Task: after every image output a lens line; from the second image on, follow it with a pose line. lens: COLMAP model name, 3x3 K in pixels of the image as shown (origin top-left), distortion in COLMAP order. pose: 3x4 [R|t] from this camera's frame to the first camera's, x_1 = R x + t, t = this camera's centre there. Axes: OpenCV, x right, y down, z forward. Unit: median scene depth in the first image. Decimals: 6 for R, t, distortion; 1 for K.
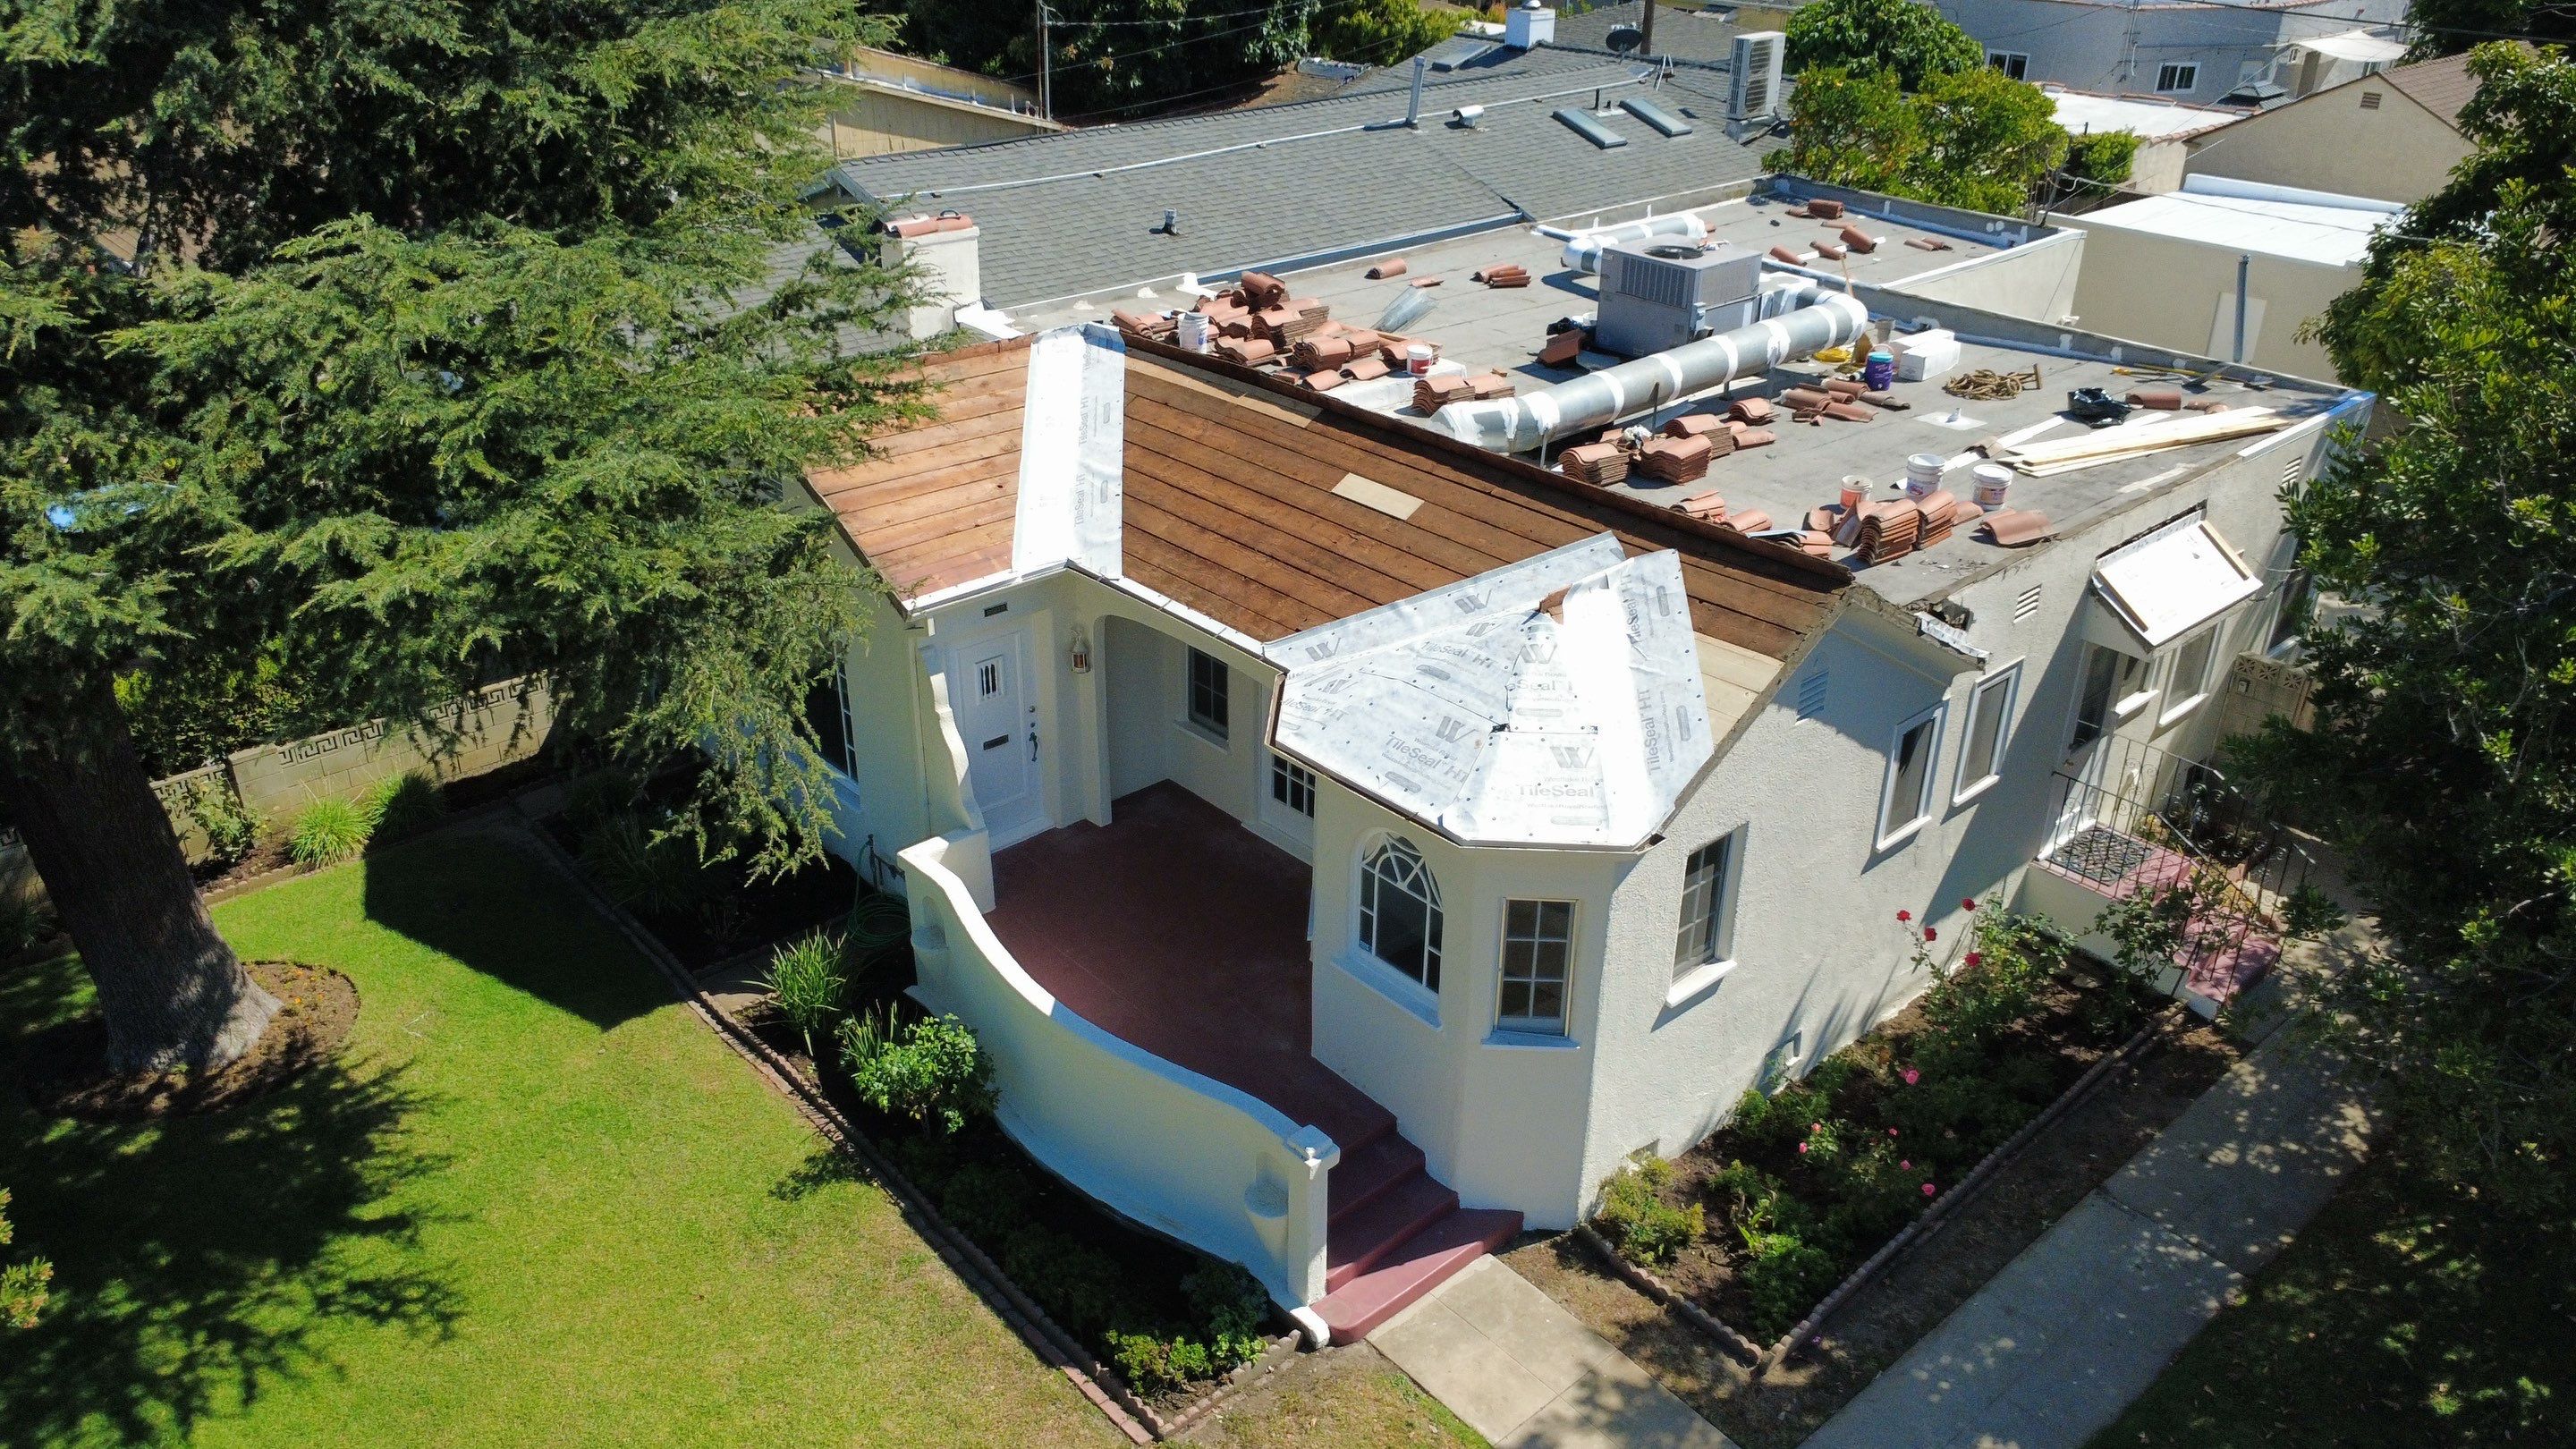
lens RADIAL K [[1884.7, 0, 1288.0], [0, 1884.7, 724.5], [0, 0, 1]] dist [-0.004128, -0.000488]
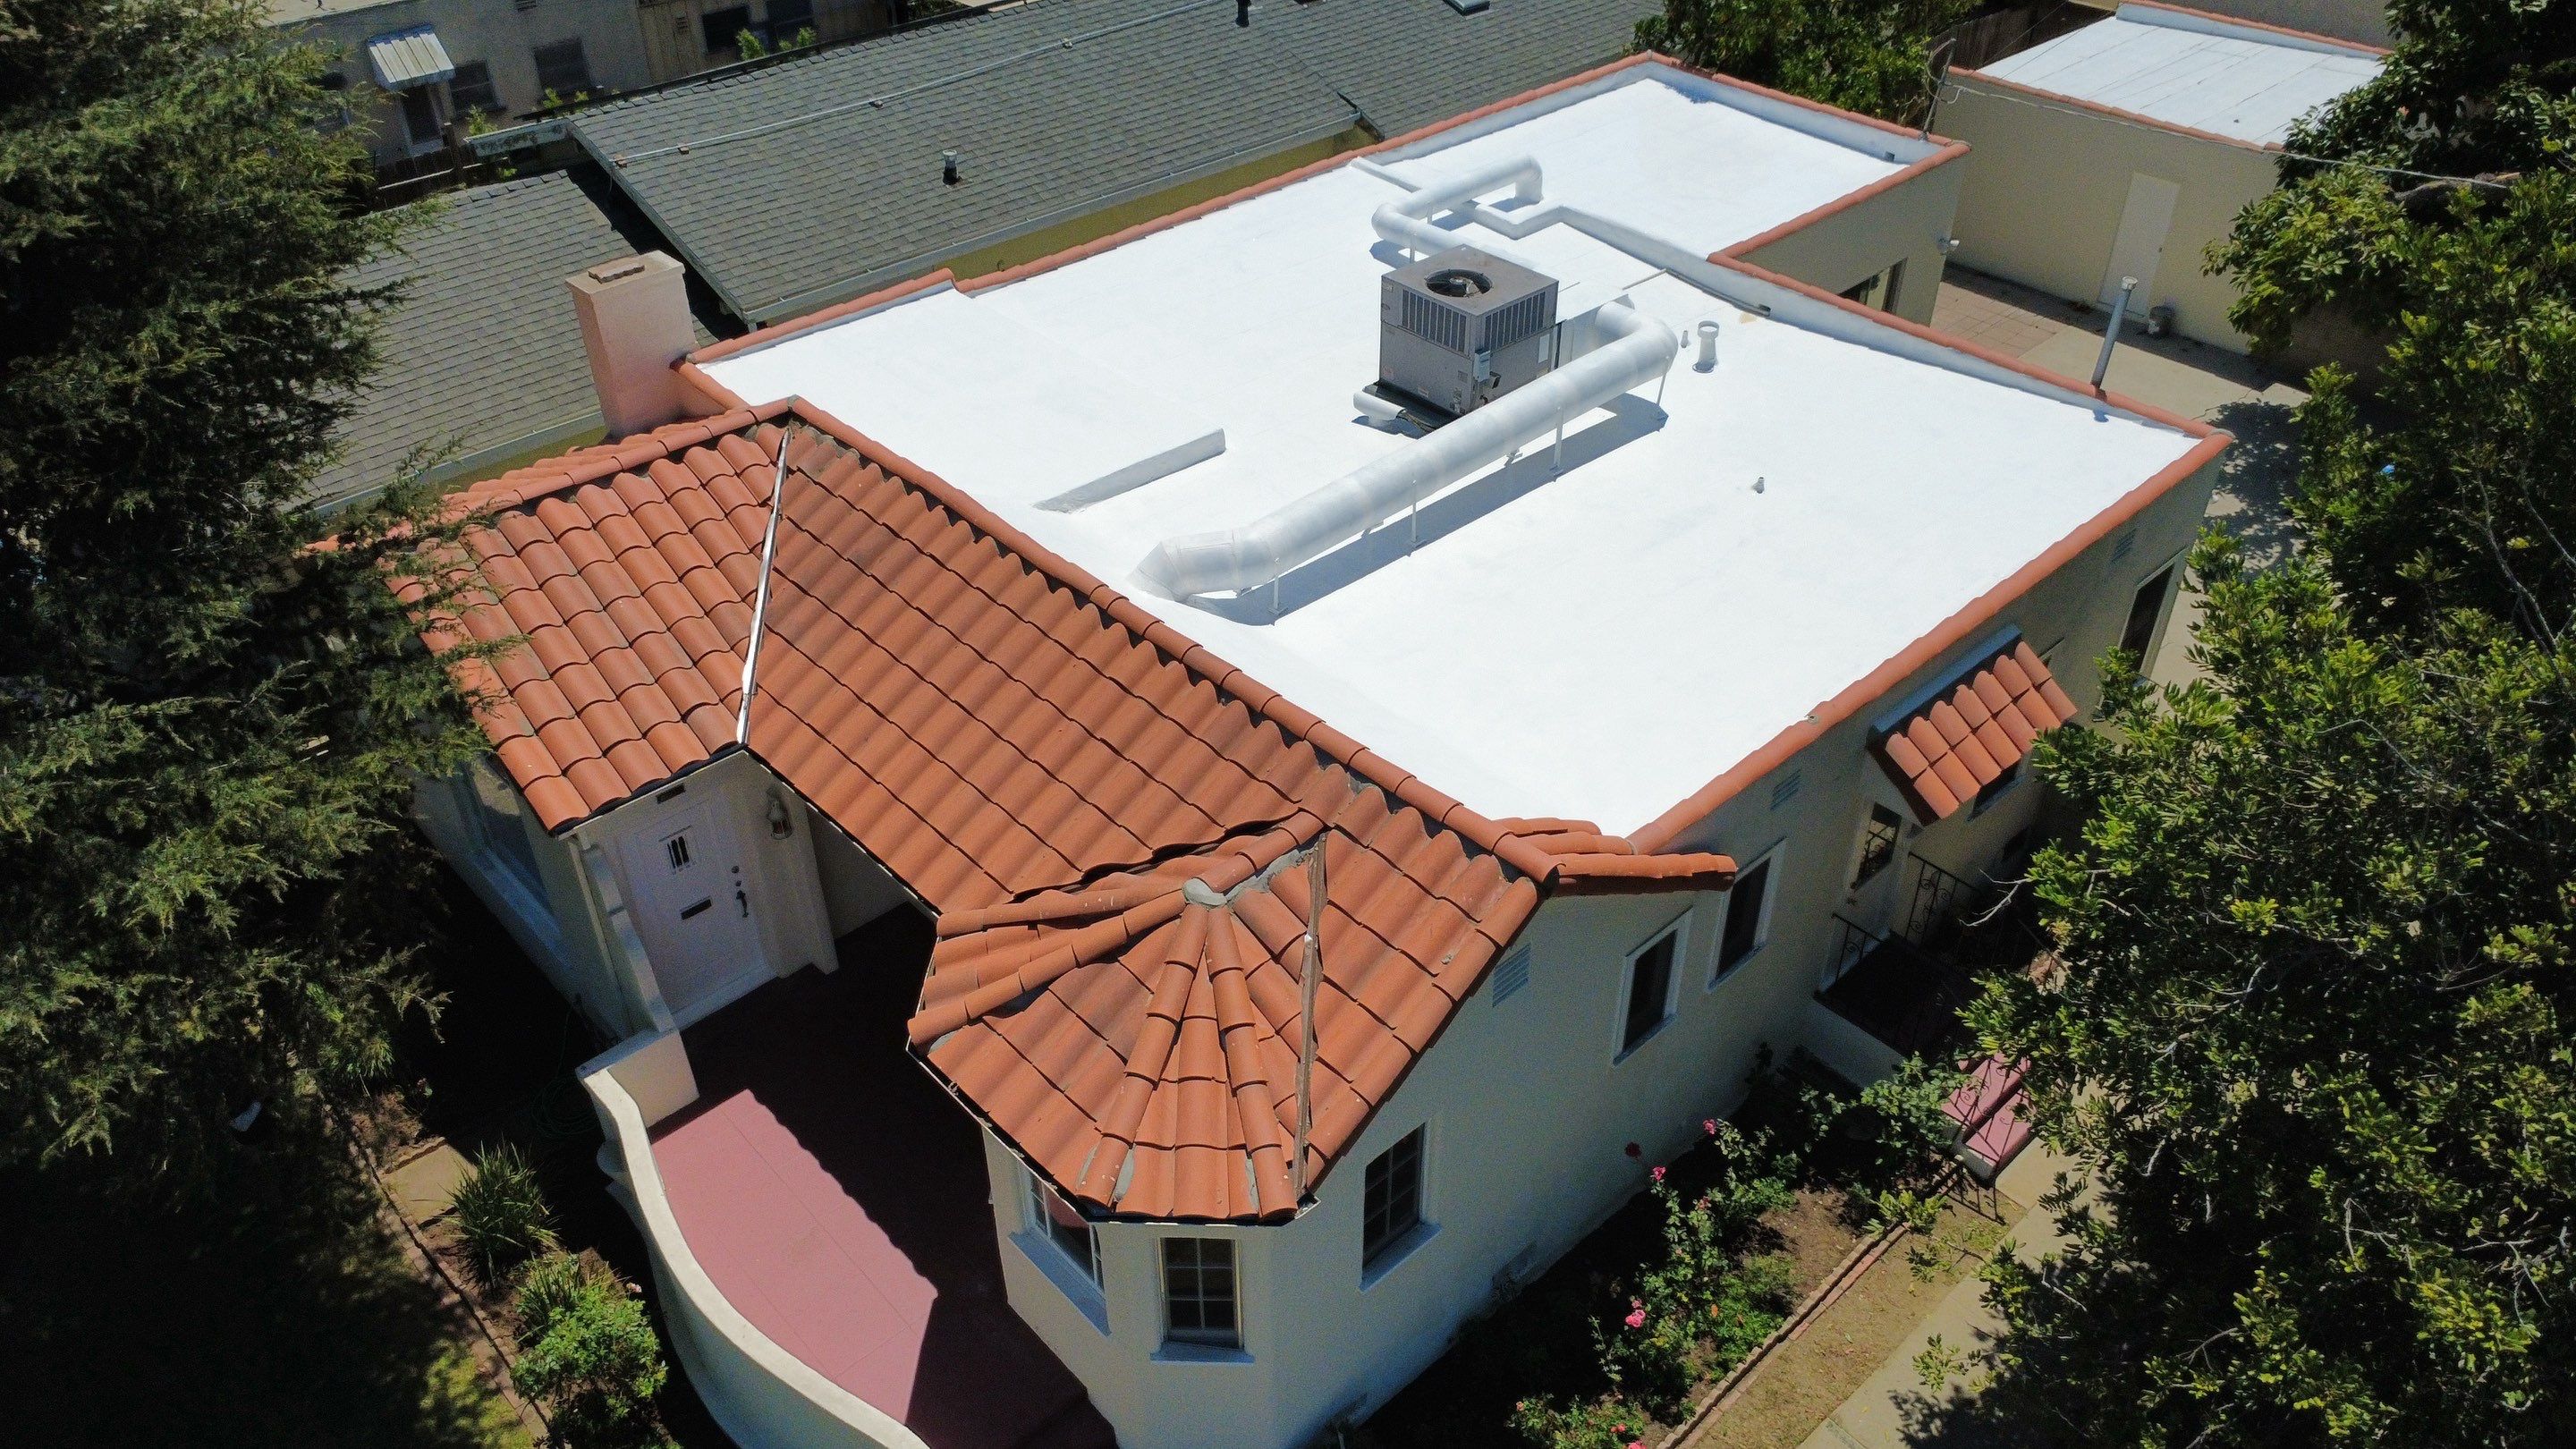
lens RADIAL K [[1884.7, 0, 1288.0], [0, 1884.7, 724.5], [0, 0, 1]] dist [-0.004128, -0.000488]
pose [[0.999708, -0.024078, 0.002134, 0.153428], [0.023371, 0.985335, 0.169025, -0.259144], [-0.006173, -0.168926, 0.985609, 0.113183]]
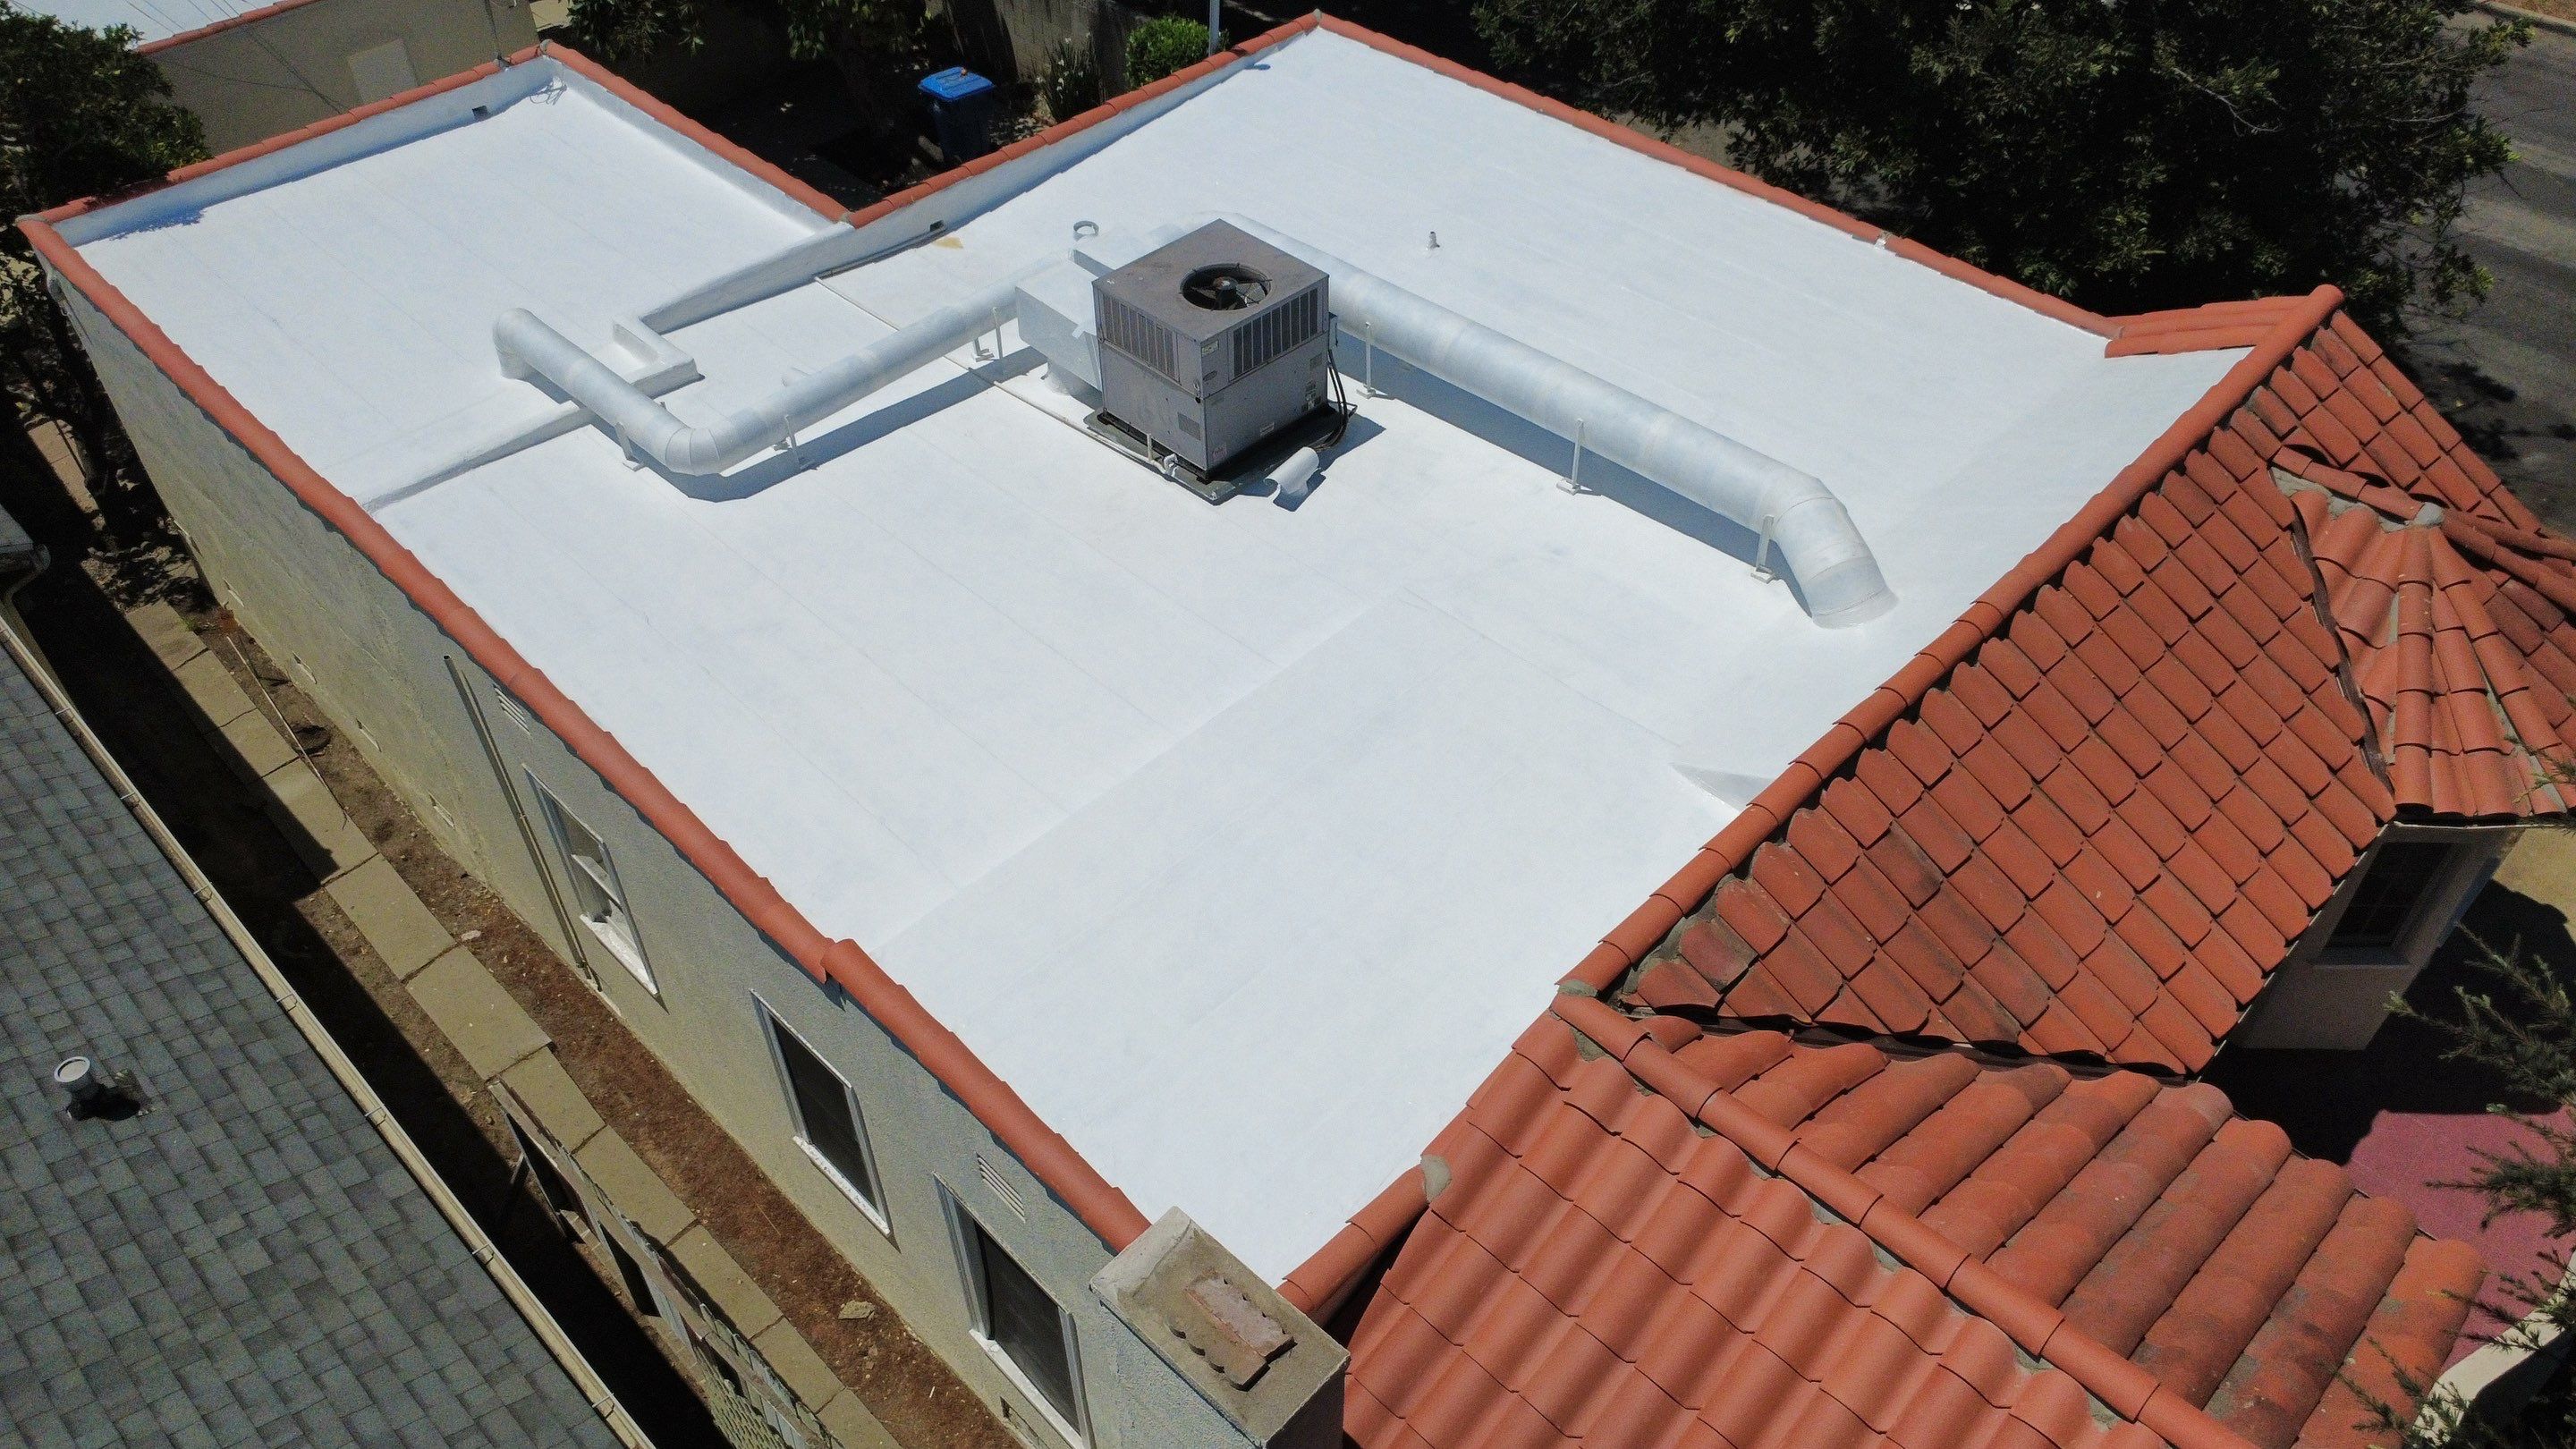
lens RADIAL K [[1884.7, 0, 1288.0], [0, 1884.7, 724.5], [0, 0, 1]] dist [-0.004128, -0.000488]
pose [[-0.061474, -0.696123, 0.715286, -0.500855], [0.459978, 0.616245, 0.639267, -0.750343], [-0.885800, 0.368314, 0.282318, 1.121933]]
